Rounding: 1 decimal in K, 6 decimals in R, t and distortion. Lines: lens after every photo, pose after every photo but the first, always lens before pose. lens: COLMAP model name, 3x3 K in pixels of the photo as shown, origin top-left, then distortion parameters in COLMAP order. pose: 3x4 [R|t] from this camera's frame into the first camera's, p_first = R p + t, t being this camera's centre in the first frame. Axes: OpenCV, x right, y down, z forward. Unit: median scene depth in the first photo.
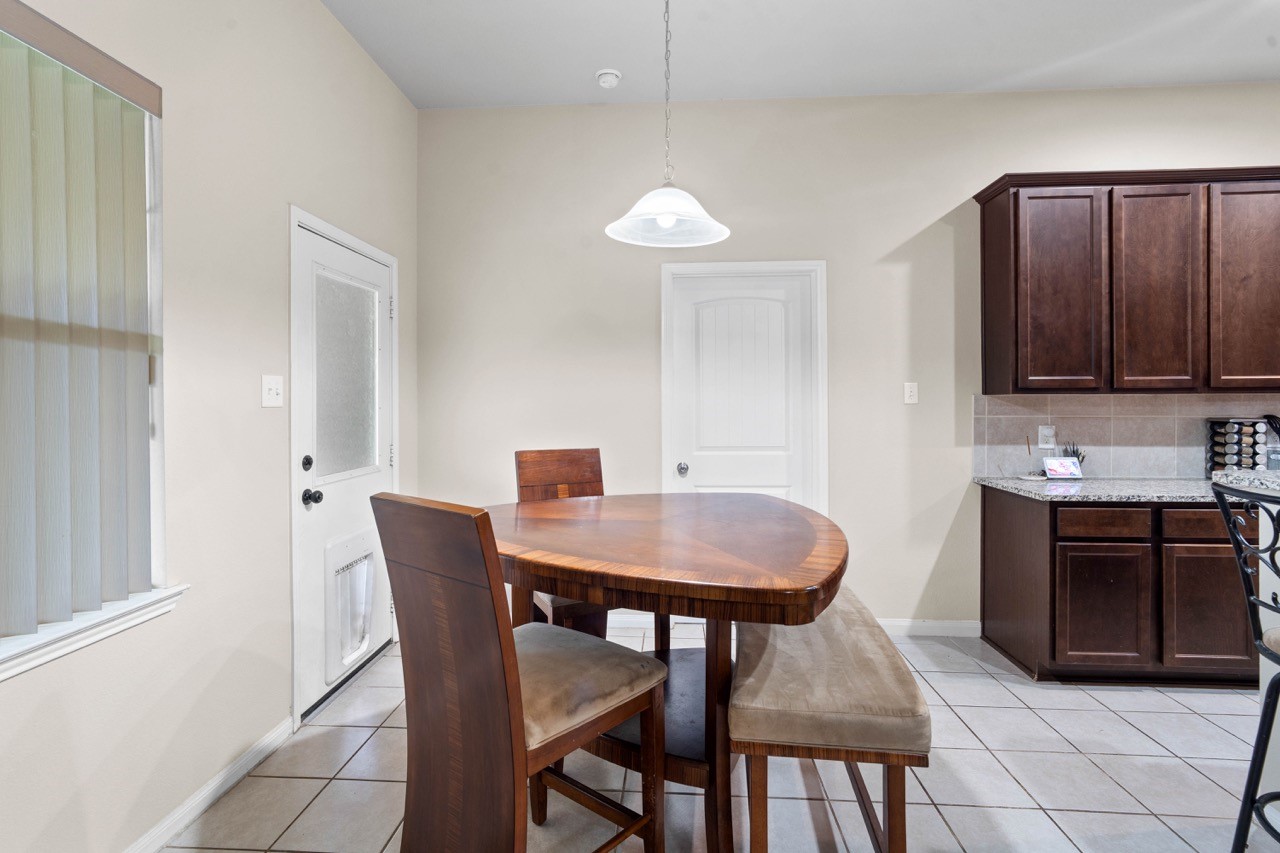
lens RADIAL K [[602.9, 0, 637.3], [0, 602.9, 401.8], [0, 0, 1]] dist [-0.016700, 0.007261]
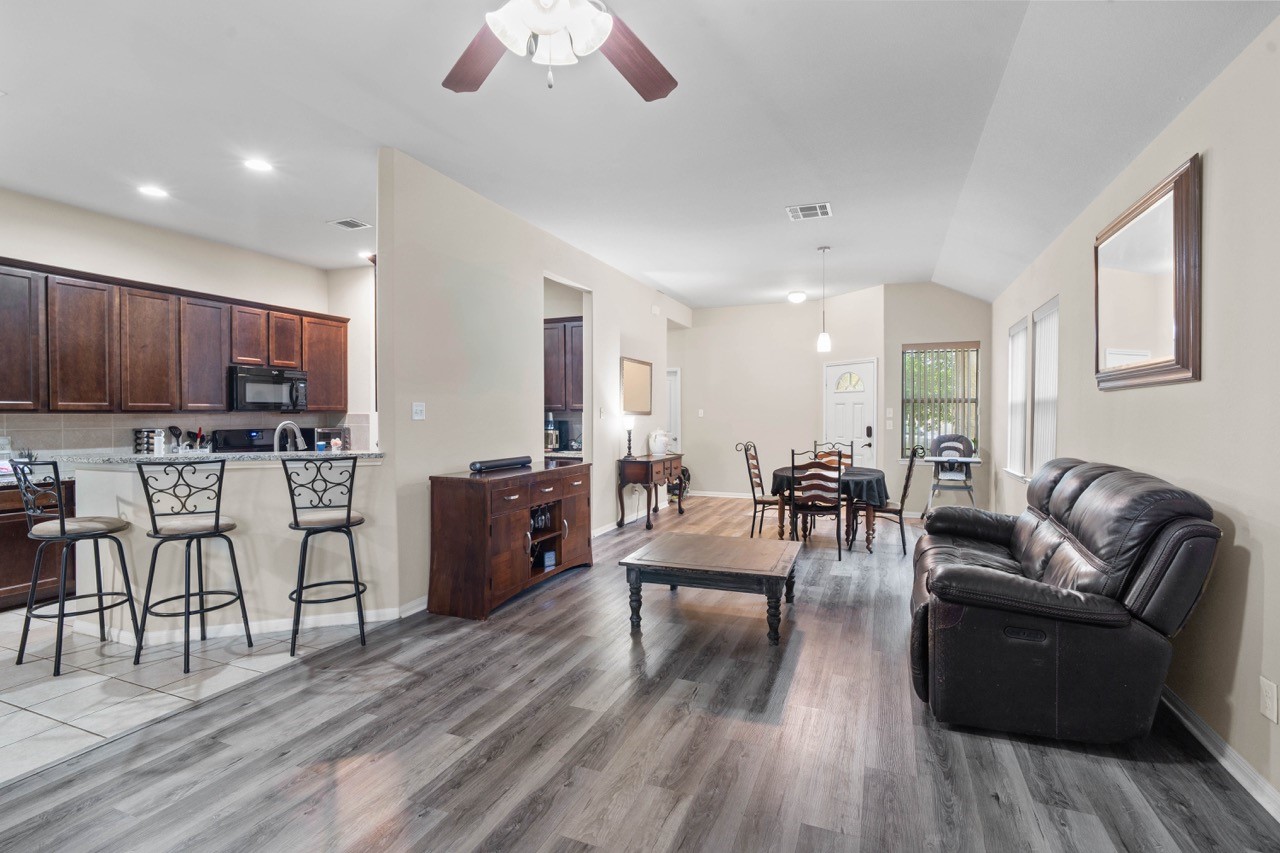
lens RADIAL K [[602.9, 0, 639.0], [0, 602.9, 421.0], [0, 0, 1]] dist [-0.016700, 0.007261]
pose [[0.317570, -0.006682, 0.948211, -0.152994], [0.001559, 0.999978, 0.006524, -0.002139], [-0.948234, -0.000593, 0.317573, -0.872348]]
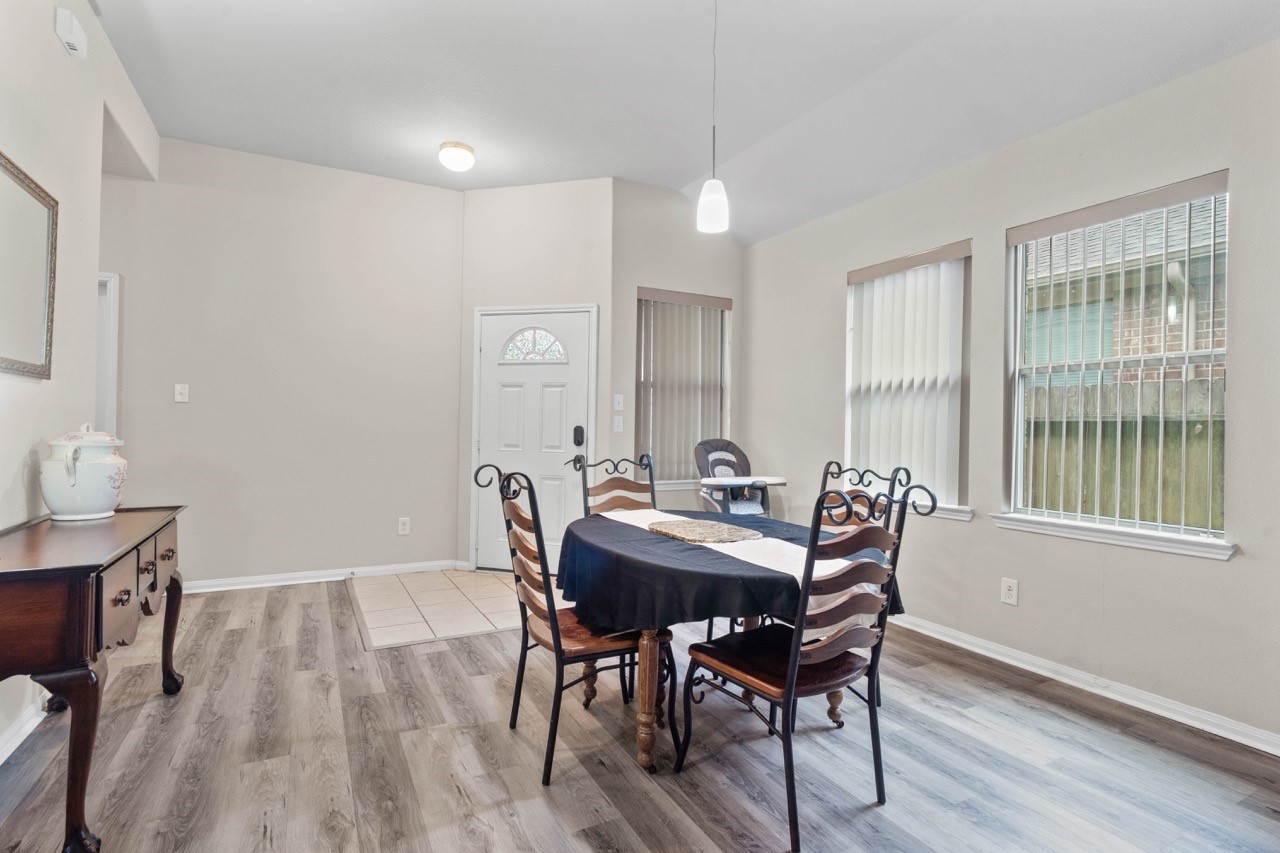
lens RADIAL K [[602.9, 0, 628.7], [0, 602.9, 423.4], [0, 0, 1]] dist [-0.016700, 0.007261]
pose [[-0.527608, -0.000953, 0.849488, 1.402168], [-0.011928, 0.999909, -0.006287, 0.041792], [-0.849404, -0.013450, -0.527571, -0.298940]]
